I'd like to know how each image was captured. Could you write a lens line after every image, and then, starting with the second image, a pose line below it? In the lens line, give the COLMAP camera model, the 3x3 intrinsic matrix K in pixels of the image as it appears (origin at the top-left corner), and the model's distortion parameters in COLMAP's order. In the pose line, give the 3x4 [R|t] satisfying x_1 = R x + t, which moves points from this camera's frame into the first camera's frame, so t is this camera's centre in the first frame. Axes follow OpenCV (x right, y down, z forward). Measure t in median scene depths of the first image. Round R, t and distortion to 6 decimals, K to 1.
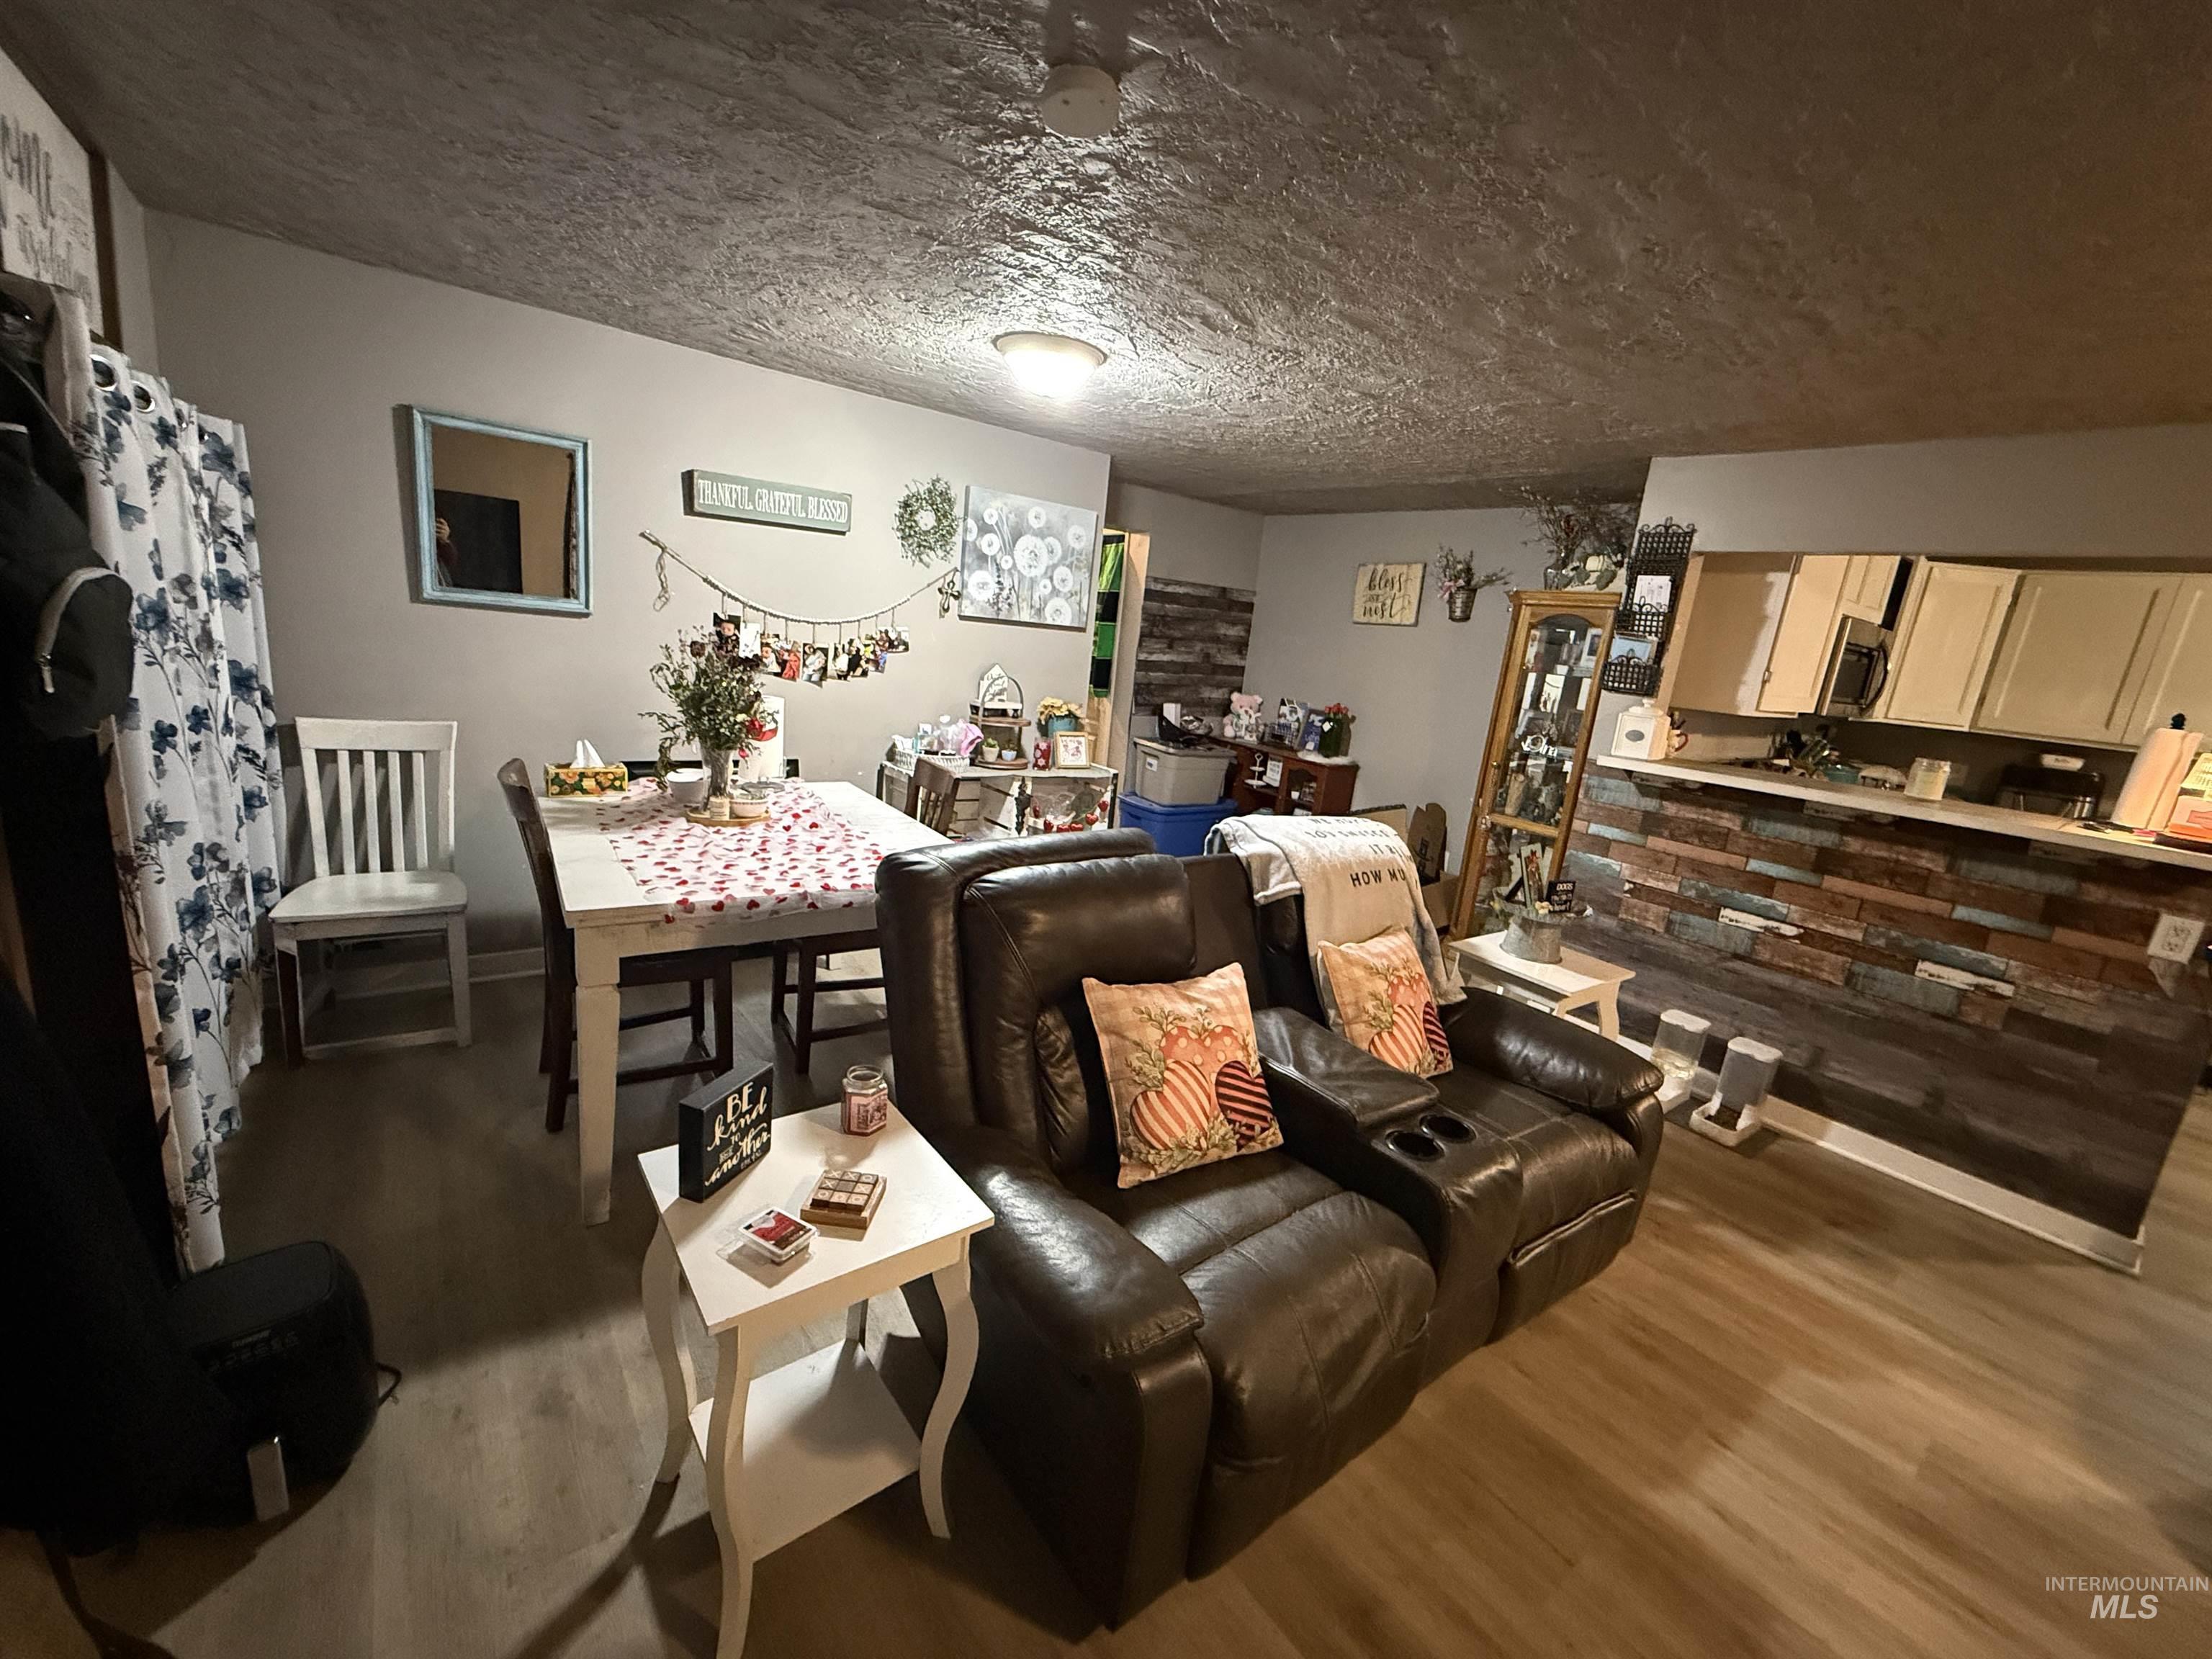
lens RADIAL K [[881.1, 0, 1099.3], [0, 881.1, 815.3], [0, 0, 1]] dist [-0.000061, 0.000437]
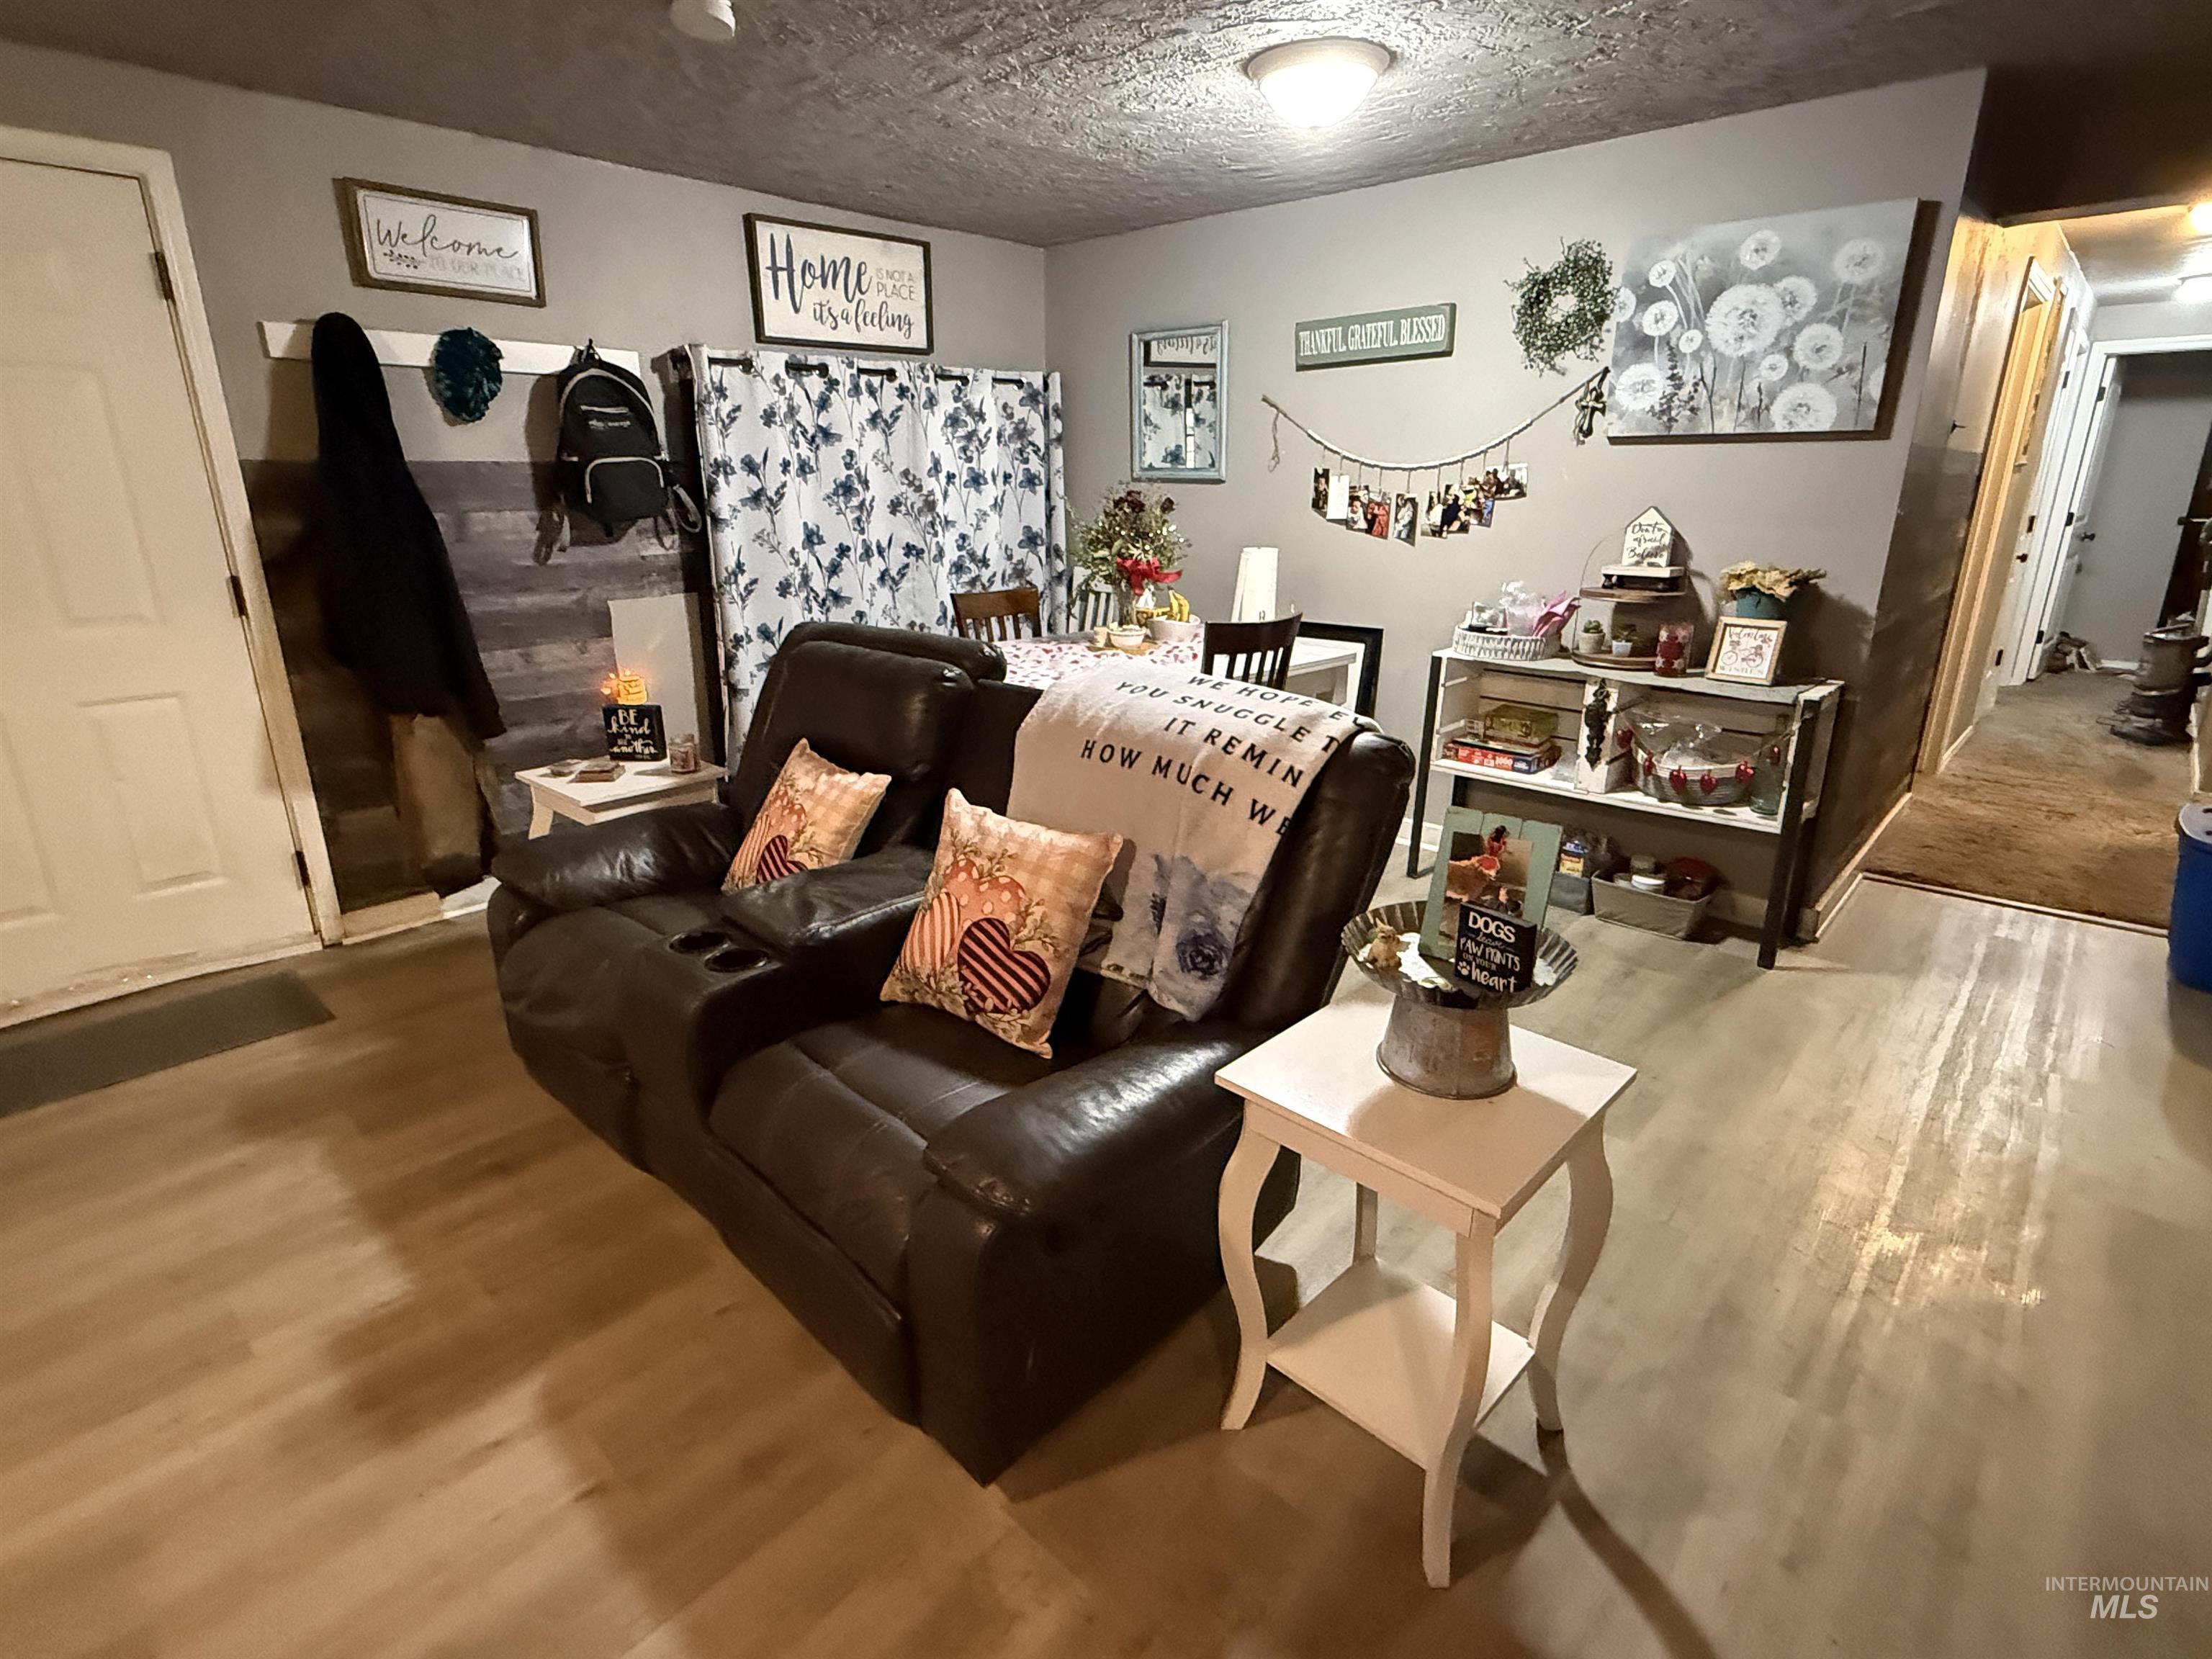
lens RADIAL K [[1121.4, 0, 1095.5], [0, 1121.4, 833.7], [0, 0, 1]] dist [-0.001694, -0.000095]
pose [[0.165839, 0.203952, -0.964832, 0.699598], [-0.183422, 0.967687, 0.173028, -0.006919], [0.968945, 0.148276, 0.197889, 0.502634]]
